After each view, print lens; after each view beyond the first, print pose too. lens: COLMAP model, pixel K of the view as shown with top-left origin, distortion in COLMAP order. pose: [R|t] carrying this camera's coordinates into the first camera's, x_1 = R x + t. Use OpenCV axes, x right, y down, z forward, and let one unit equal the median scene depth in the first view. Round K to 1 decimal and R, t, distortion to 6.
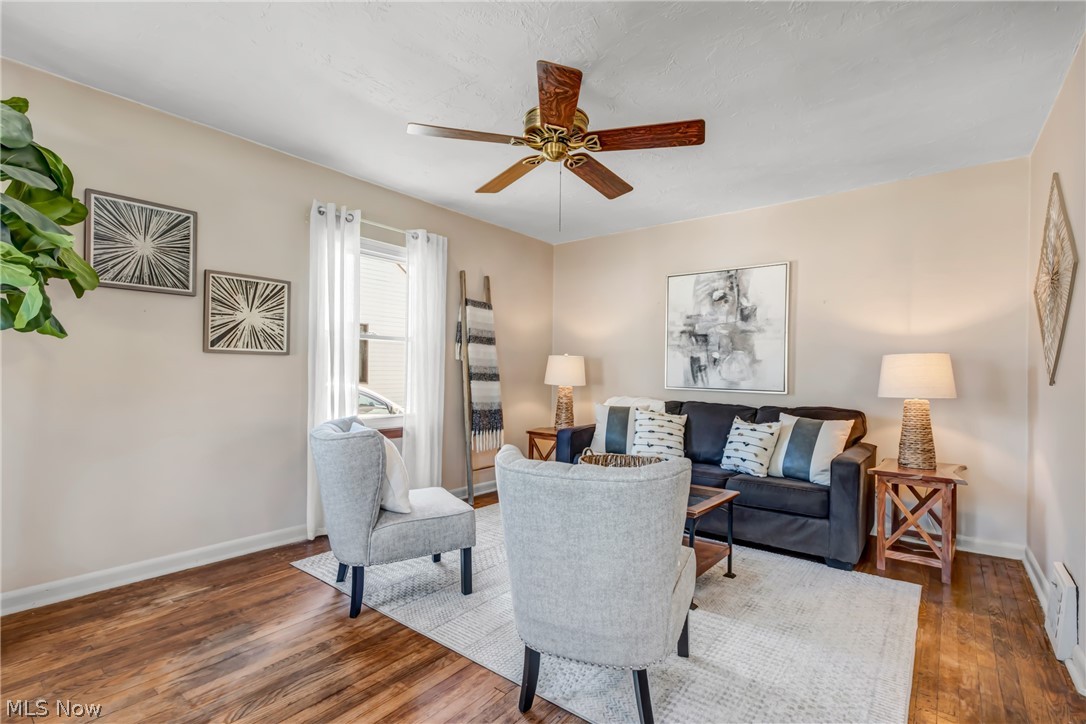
lens RADIAL K [[509.7, 0, 545.4], [0, 509.7, 369.8], [0, 0, 1]] dist [0.003120, 0.000221]
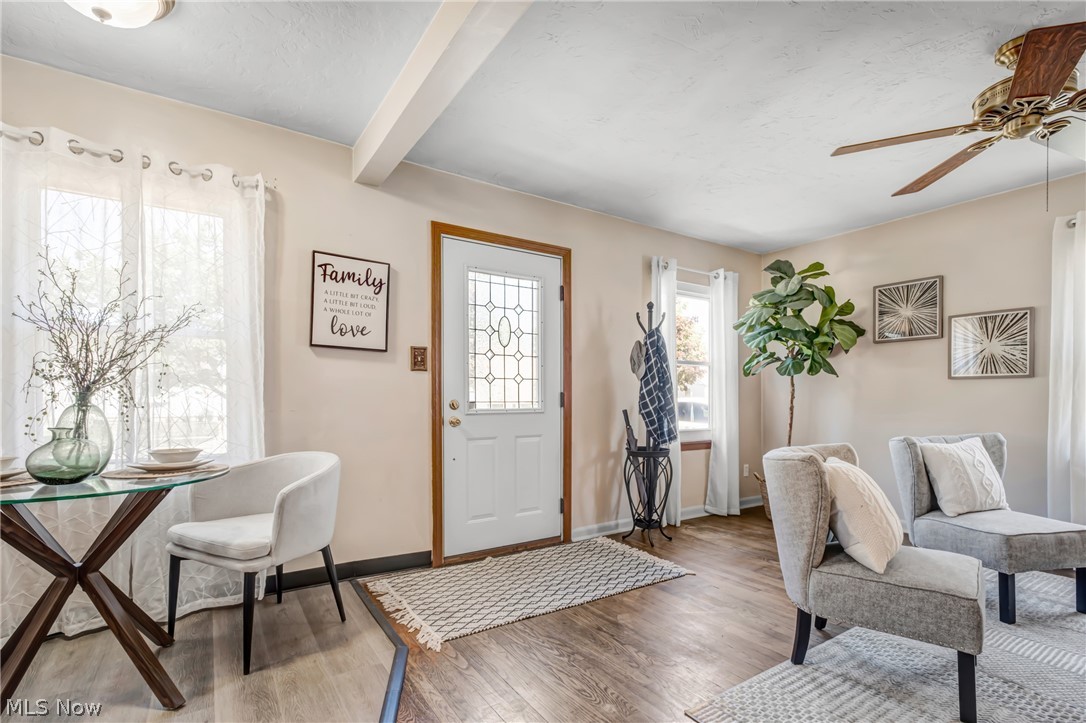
lens RADIAL K [[506.8, 0, 541.2], [0, 506.8, 402.5], [0, 0, 1]] dist [0.014600, -0.010794]
pose [[-0.324571, -0.002650, -0.945858, 0.607893], [-0.002443, 0.999995, -0.001964, 0.020336], [0.945858, 0.001673, -0.324576, 0.291464]]
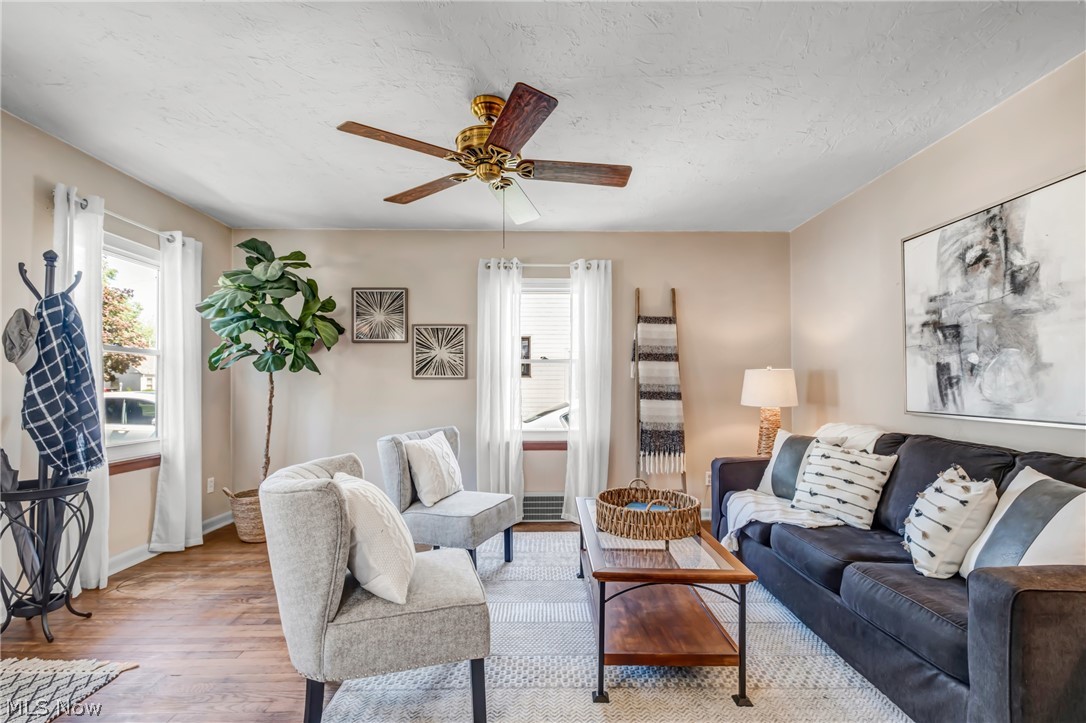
lens RADIAL K [[487.7, 0, 549.2], [0, 487.7, 378.8], [0, 0, 1]] dist [0.008926, -0.007230]
pose [[0.626531, -0.026504, -0.778946, 0.473000], [0.010379, 0.999617, -0.025664, 0.004031], [0.779327, 0.007995, 0.626566, 0.276848]]
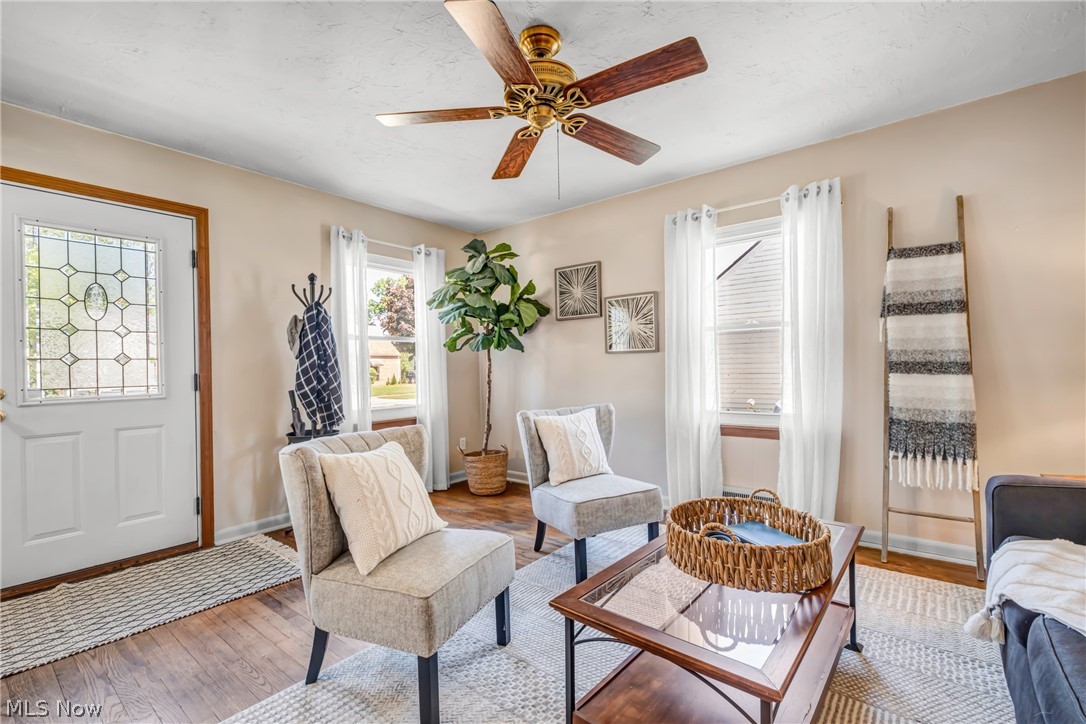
lens RADIAL K [[482.1, 0, 543.7], [0, 482.1, 364.3], [0, 0, 1]] dist [0.009263, -0.007461]
pose [[-0.015686, -0.017219, -0.999729, 0.482716], [0.021124, 0.999623, -0.017549, 0.010999], [0.999654, -0.021393, -0.015316, 0.563201]]
